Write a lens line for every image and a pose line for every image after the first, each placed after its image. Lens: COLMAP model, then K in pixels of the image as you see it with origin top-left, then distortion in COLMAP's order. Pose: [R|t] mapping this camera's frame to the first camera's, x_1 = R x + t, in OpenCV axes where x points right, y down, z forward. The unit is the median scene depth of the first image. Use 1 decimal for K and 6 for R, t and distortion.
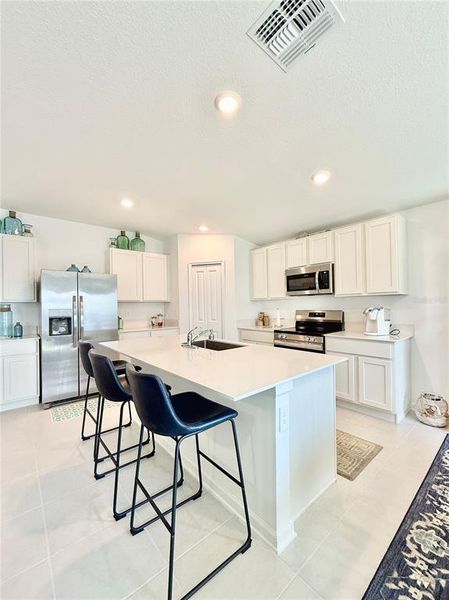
lens RADIAL K [[249.3, 0, 224.2], [0, 249.3, 303.6], [0, 0, 1]] dist [0.000841, 0.000135]
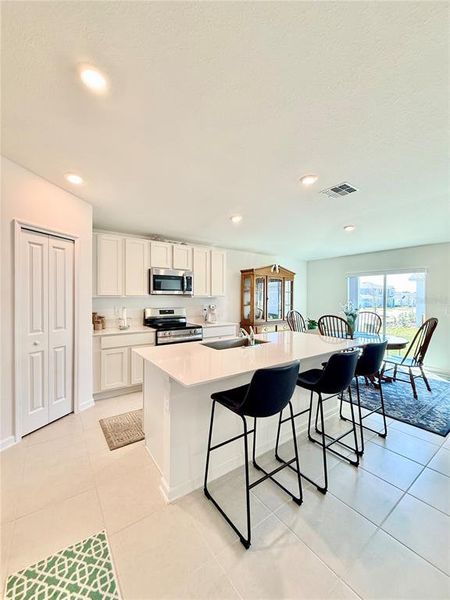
lens RADIAL K [[240.3, 0, 225.0], [0, 240.3, 300.0], [0, 0, 1]] dist [0.000182, 0.000160]
pose [[0.072884, 0.005881, 0.997323, -0.698137], [-0.012678, 0.999907, -0.004969, -0.008001], [-0.997260, -0.012282, 0.072952, 0.635943]]
